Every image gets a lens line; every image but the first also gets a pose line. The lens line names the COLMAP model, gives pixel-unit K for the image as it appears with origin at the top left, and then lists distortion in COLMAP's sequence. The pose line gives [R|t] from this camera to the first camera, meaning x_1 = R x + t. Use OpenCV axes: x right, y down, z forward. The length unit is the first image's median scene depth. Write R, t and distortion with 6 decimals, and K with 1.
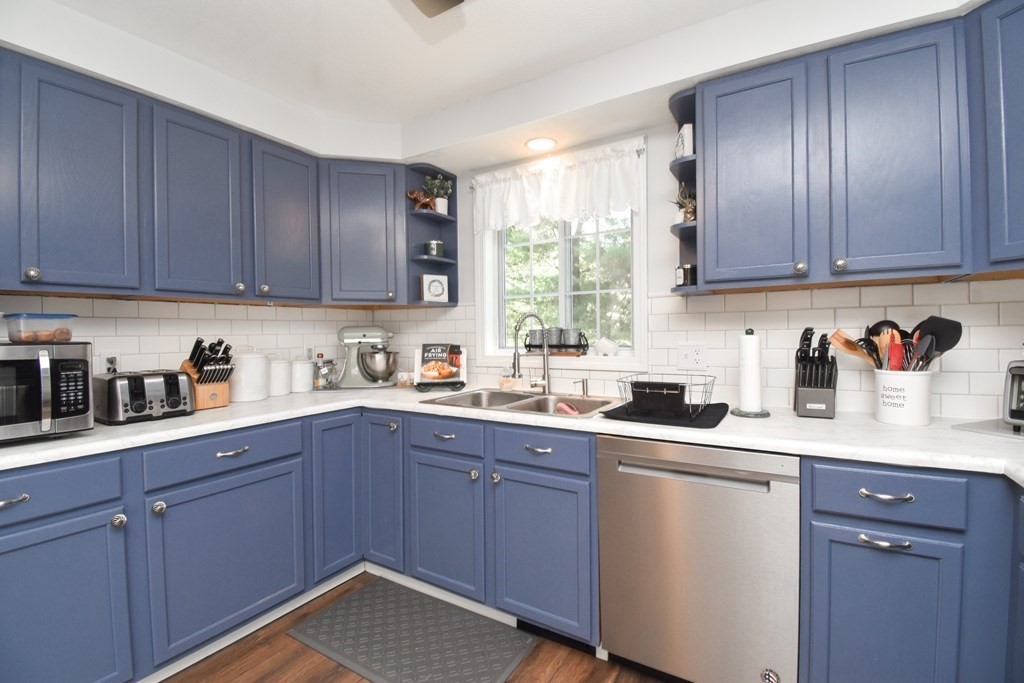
lens RADIAL K [[448.3, 0, 509.3], [0, 448.3, 337.4], [0, 0, 1]] dist [0.019640, -0.023033]
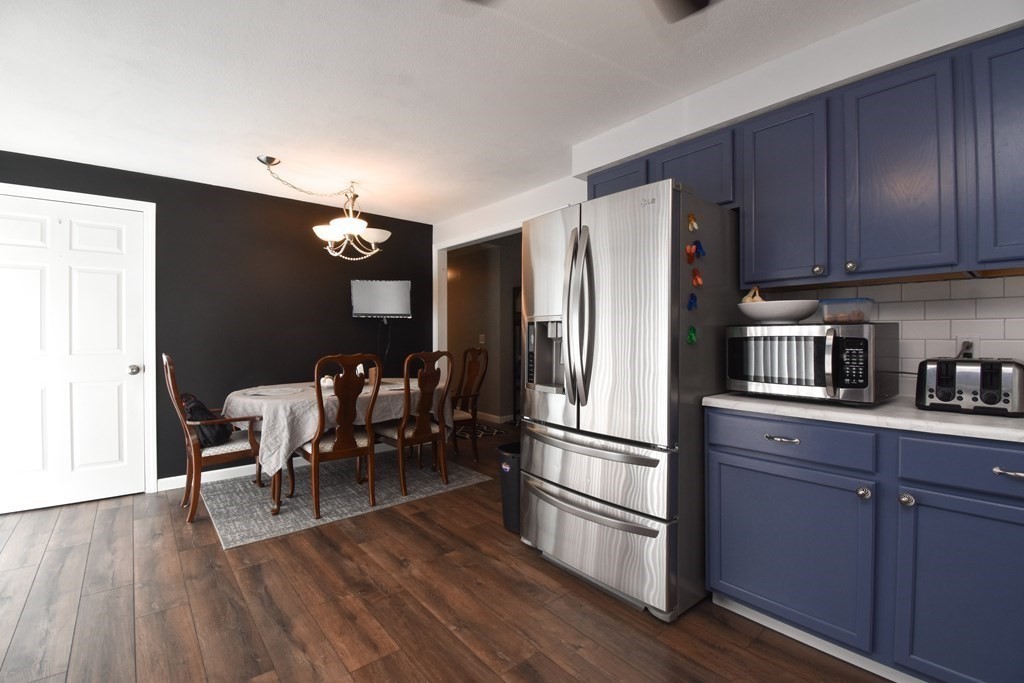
lens RADIAL K [[448.3, 0, 509.3], [0, 448.3, 337.4], [0, 0, 1]] dist [0.019640, -0.023033]
pose [[-0.289371, 0.018095, -0.957046, 0.226339], [-0.005147, 0.999777, 0.020459, 0.018593], [0.957203, 0.010846, -0.289213, 0.313259]]
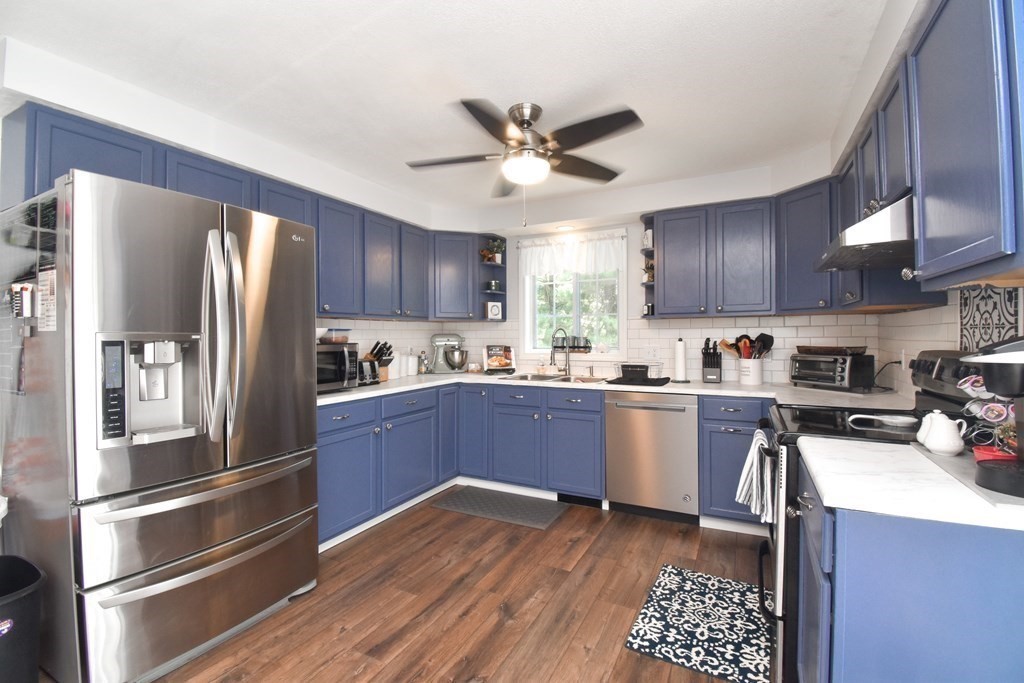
lens RADIAL K [[448.3, 0, 509.3], [0, 448.3, 337.4], [0, 0, 1]] dist [0.019640, -0.023033]
pose [[0.996826, 0.007080, 0.079290, -0.277036], [-0.006370, 0.999937, -0.009202, 0.000410], [-0.079350, 0.008668, 0.996809, -0.680640]]
